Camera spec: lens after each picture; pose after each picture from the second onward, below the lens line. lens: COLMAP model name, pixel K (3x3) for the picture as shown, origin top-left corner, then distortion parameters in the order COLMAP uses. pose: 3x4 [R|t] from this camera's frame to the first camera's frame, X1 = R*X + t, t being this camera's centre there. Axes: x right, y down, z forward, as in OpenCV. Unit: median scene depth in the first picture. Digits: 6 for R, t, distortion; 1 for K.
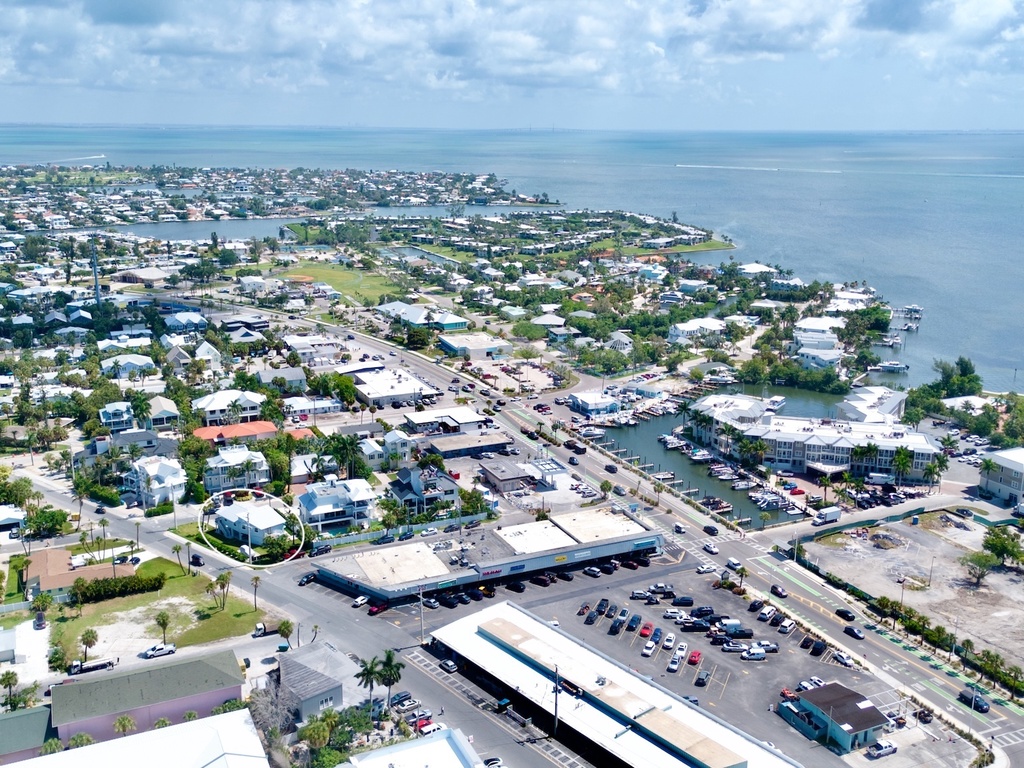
lens RADIAL K [[1010.4, 0, 504.2], [0, 1010.4, 363.3], [0, 0, 1]] dist [0.054548, 0.000000]
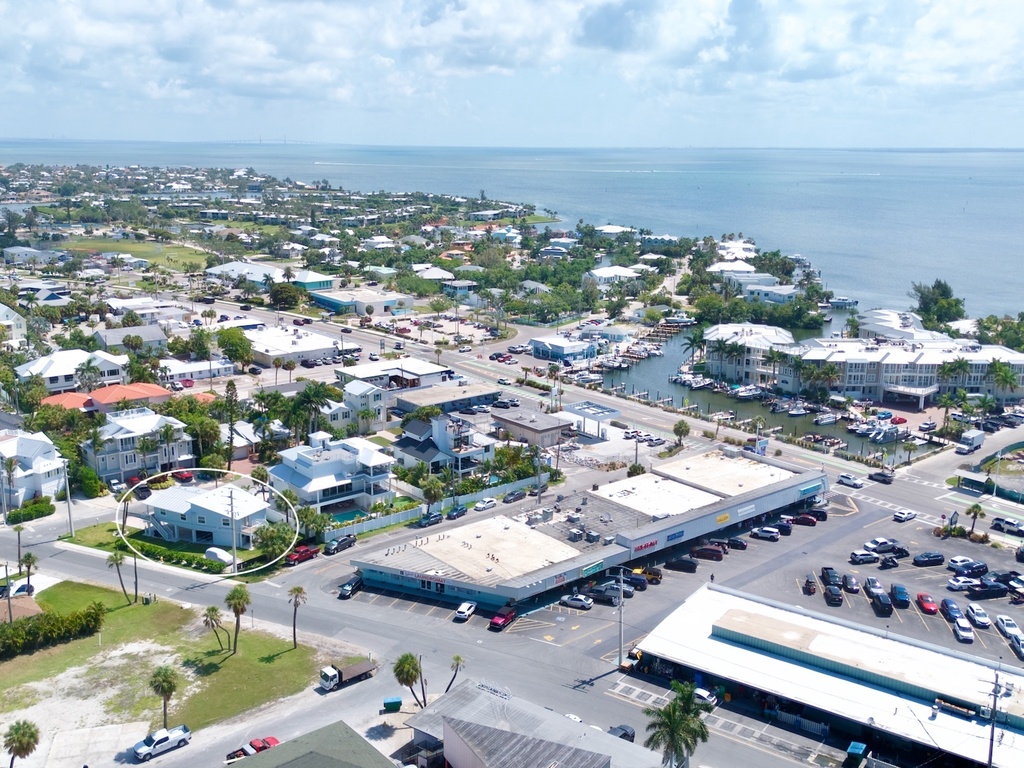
lens RADIAL K [[1010.4, 0, 507.8], [0, 1010.4, 374.9], [0, 0, 1]] dist [0.054548, 0.000000]
pose [[0.966150, -0.054870, 0.252080, -0.162916], [0.055795, 0.998436, 0.003484, 0.058560], [-0.251877, 0.010699, 0.967700, 0.256022]]
